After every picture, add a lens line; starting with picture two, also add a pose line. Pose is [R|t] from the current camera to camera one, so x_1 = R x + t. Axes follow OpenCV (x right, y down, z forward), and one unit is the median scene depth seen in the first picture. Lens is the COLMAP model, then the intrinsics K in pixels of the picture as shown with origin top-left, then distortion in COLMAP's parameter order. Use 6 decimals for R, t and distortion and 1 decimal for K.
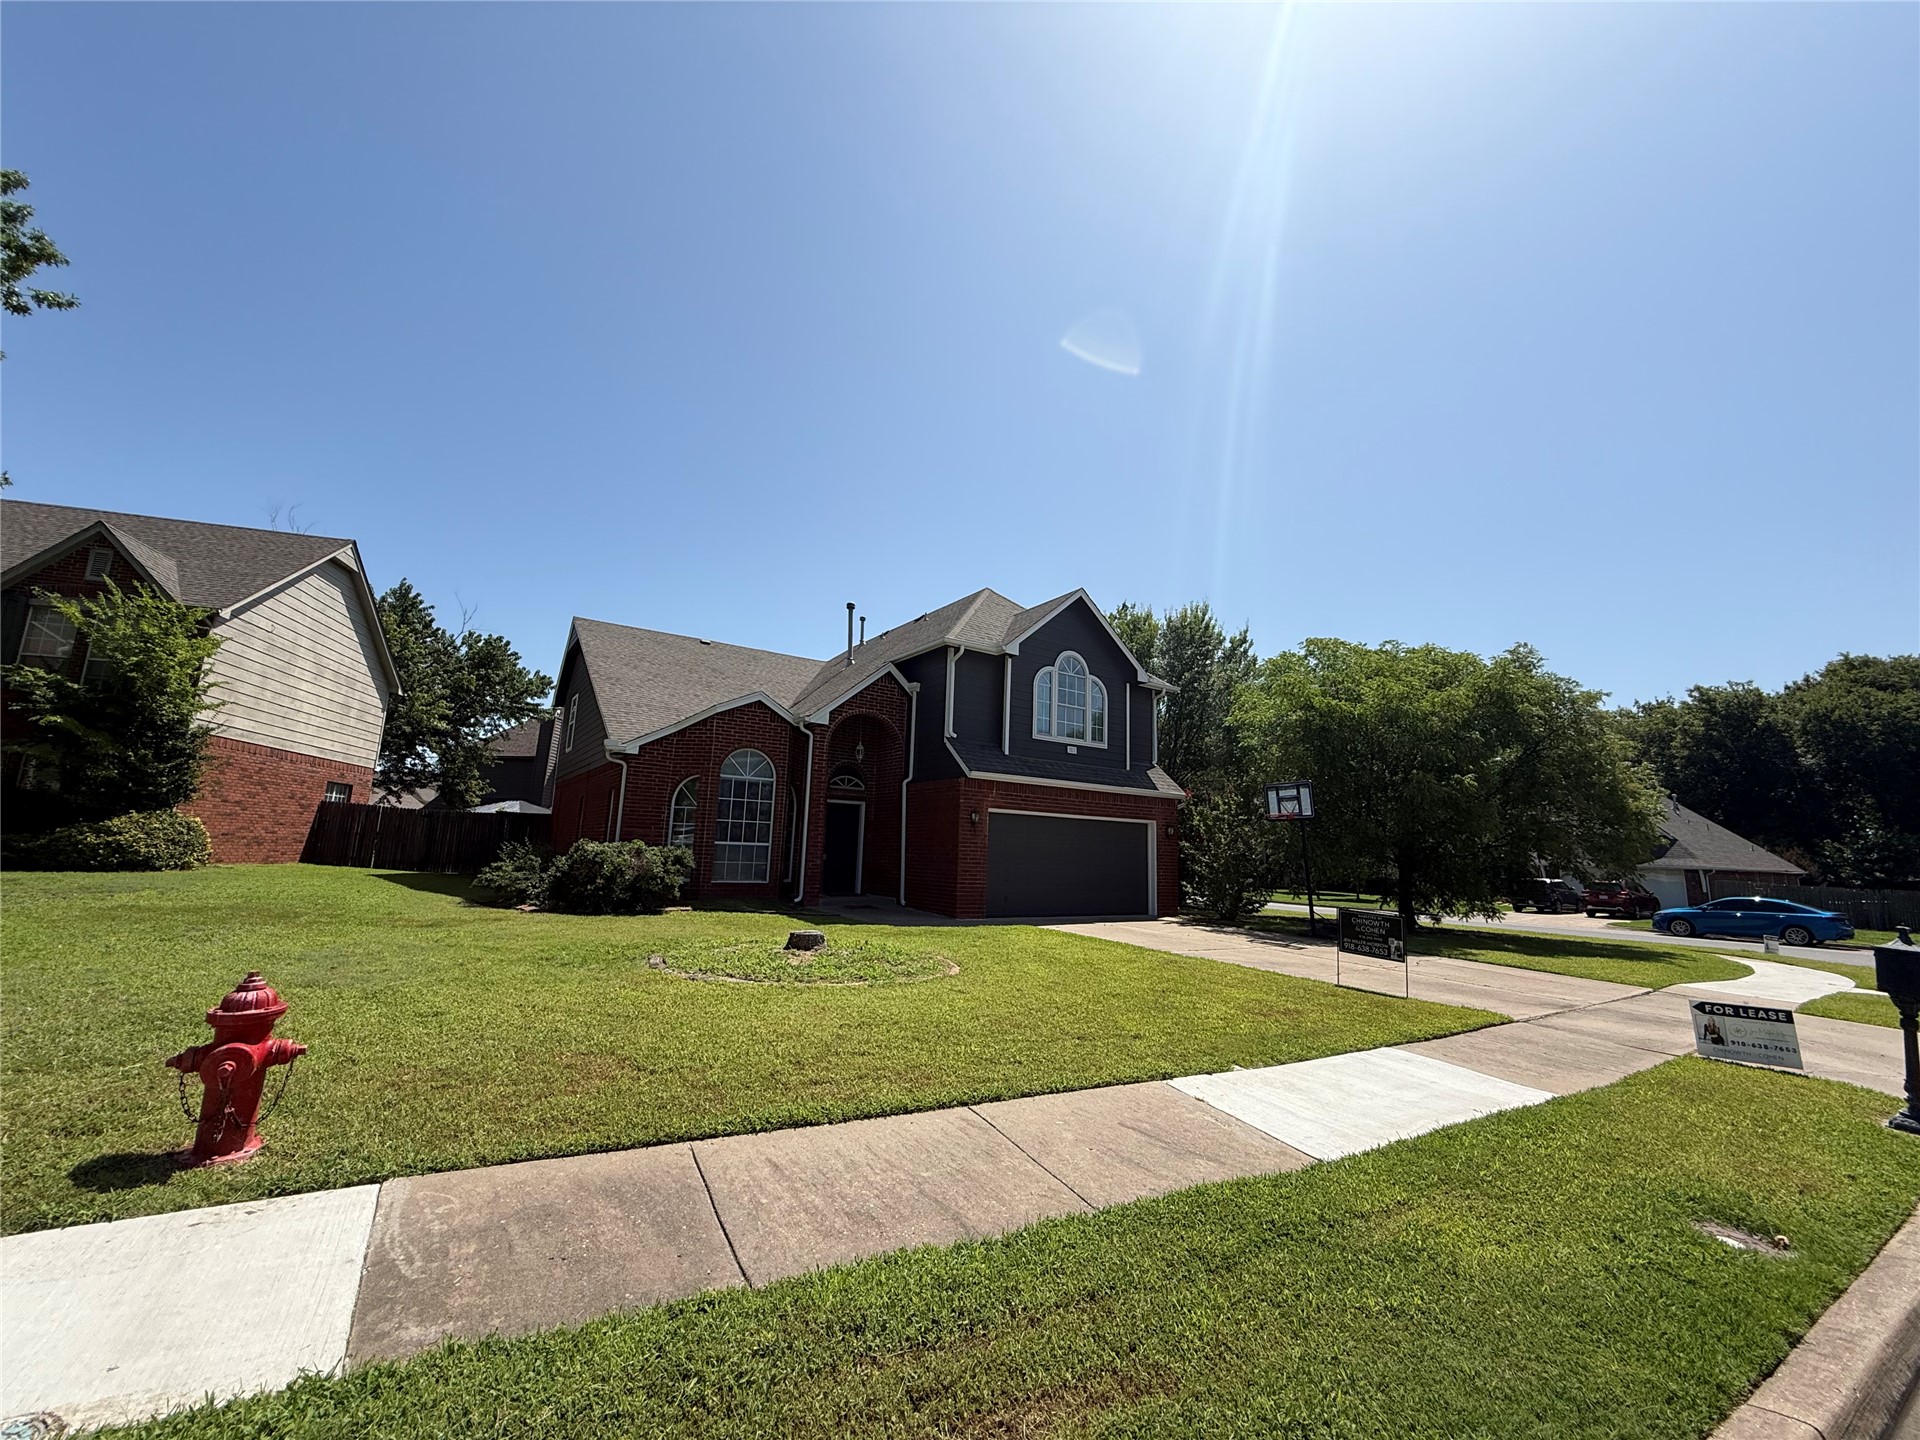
lens RADIAL K [[767.9, 0, 954.0], [0, 767.9, 715.0], [0, 0, 1]] dist [0.000359, 0.000062]
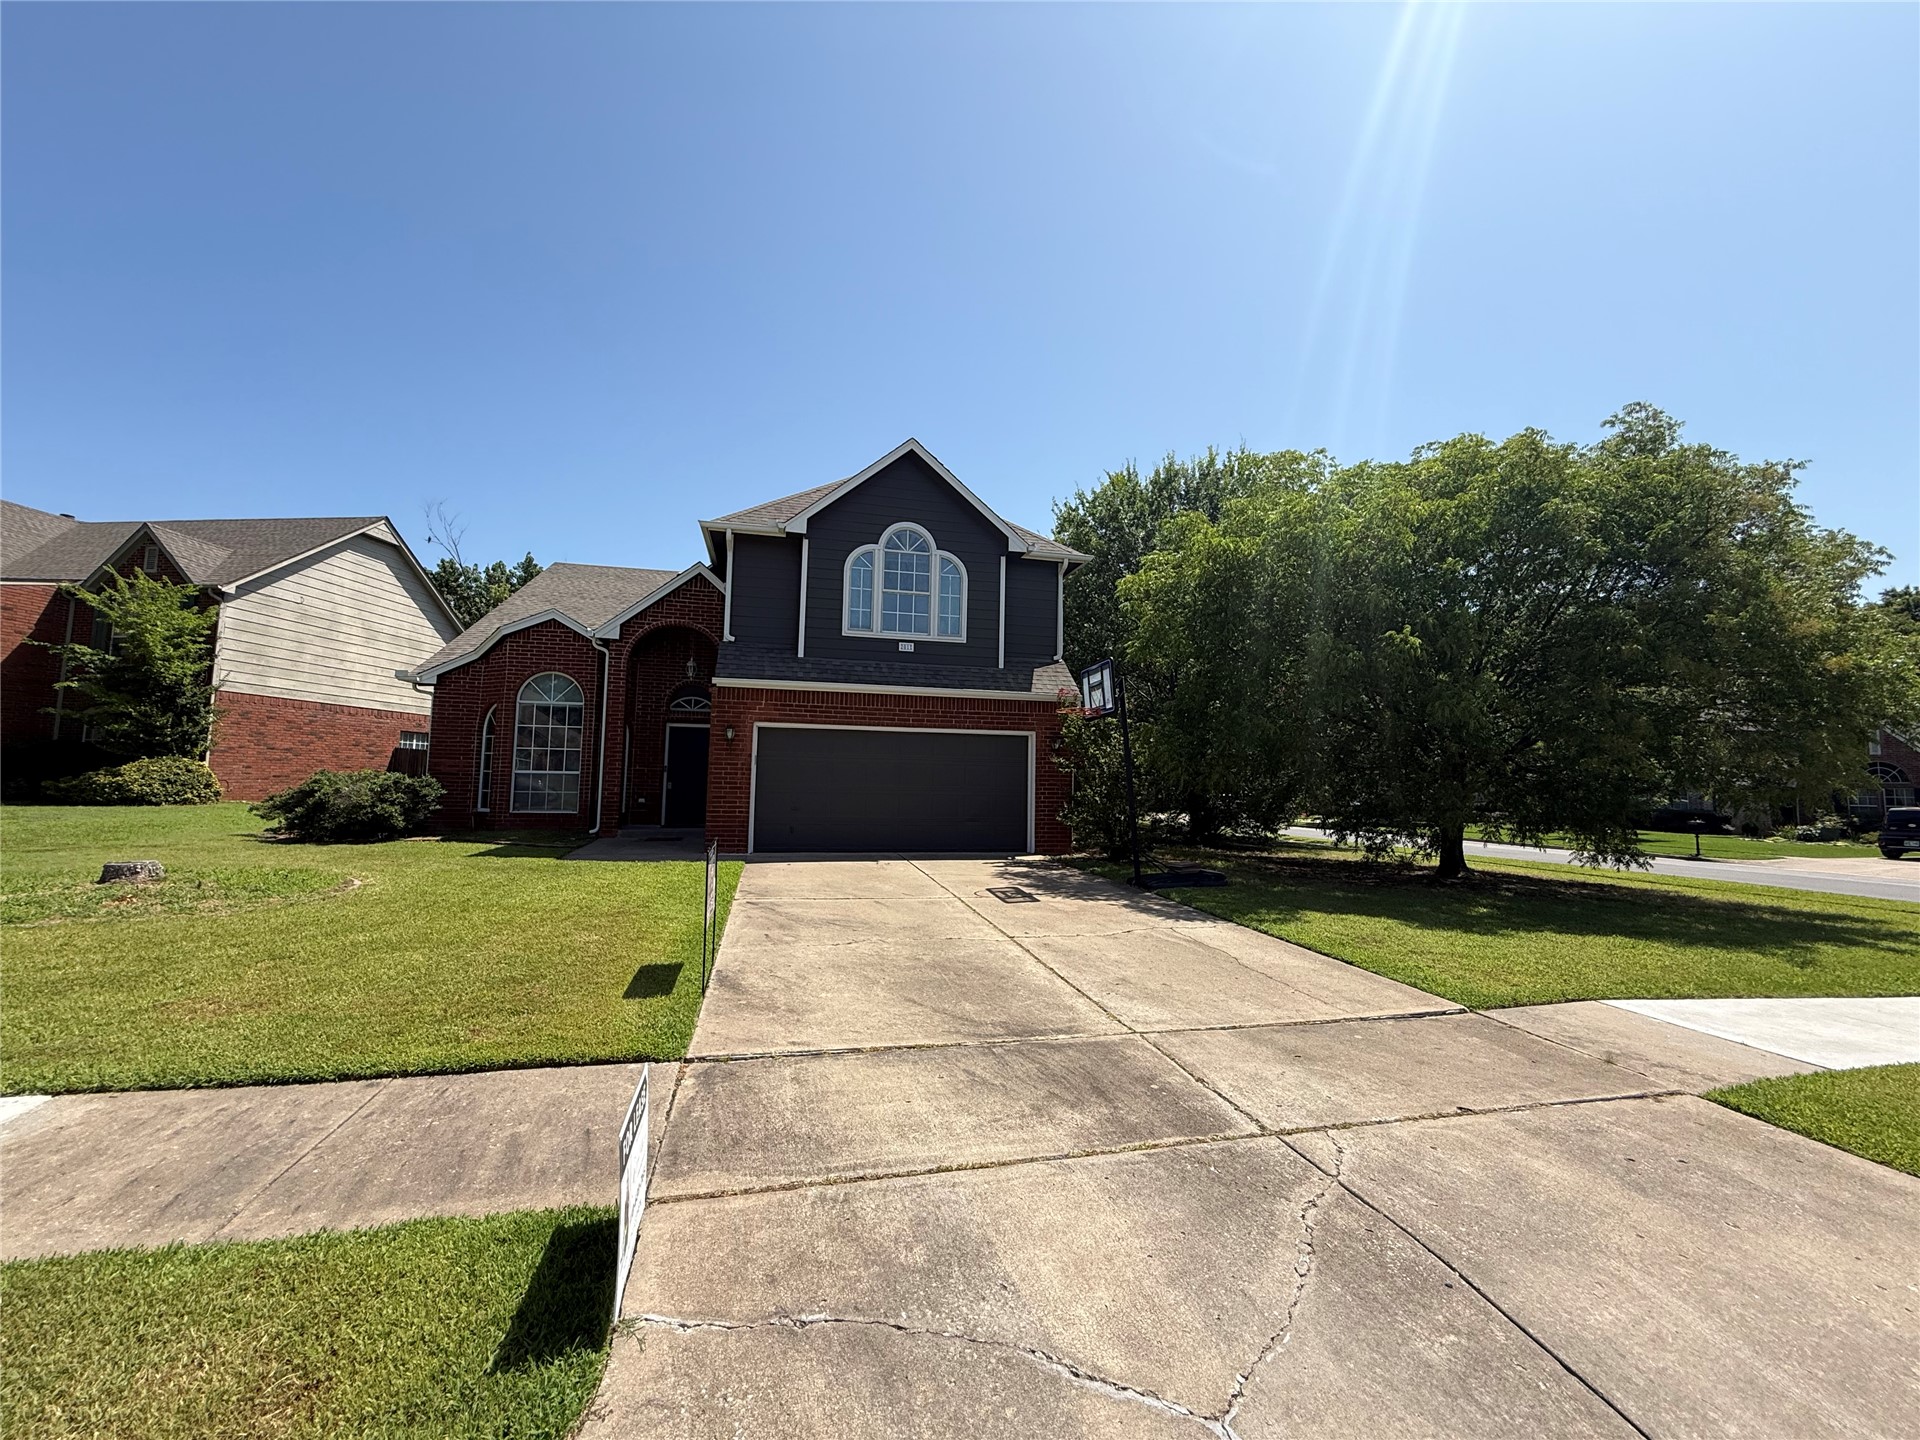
lens RADIAL K [[767.9, 0, 963.5], [0, 767.9, 715.0], [0, 0, 1]] dist [0.000359, 0.000062]
pose [[0.934828, -0.050806, -0.351448, 0.475540], [0.077592, 0.995021, 0.062549, 0.069235], [0.346520, -0.085743, 0.934116, 0.265872]]
